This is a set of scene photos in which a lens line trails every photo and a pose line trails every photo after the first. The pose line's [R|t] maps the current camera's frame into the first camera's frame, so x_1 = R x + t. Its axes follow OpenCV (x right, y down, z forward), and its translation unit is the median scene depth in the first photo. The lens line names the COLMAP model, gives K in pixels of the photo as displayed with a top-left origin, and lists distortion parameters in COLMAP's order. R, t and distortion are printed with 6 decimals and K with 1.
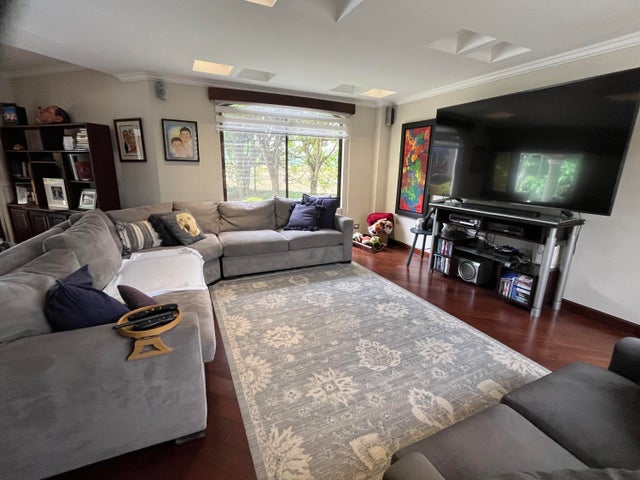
lens RADIAL K [[290.5, 0, 319.6], [0, 290.5, 239.5], [0, 0, 1]] dist [-0.000999, -0.001240]
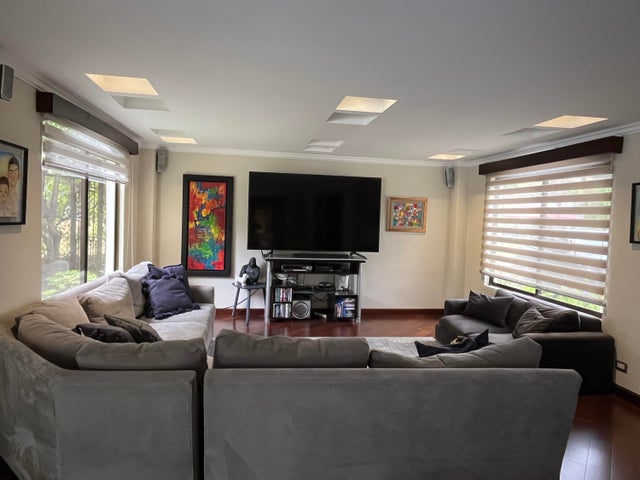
lens RADIAL K [[415.6, 0, 317.2], [0, 415.6, 236.3], [0, 0, 1]] dist [-0.009136, 0.004062]
pose [[0.289347, -0.054918, 0.955648, -0.872986], [0.203781, 0.979001, -0.005440, -0.132264], [-0.935282, 0.196317, 0.294462, 0.307453]]
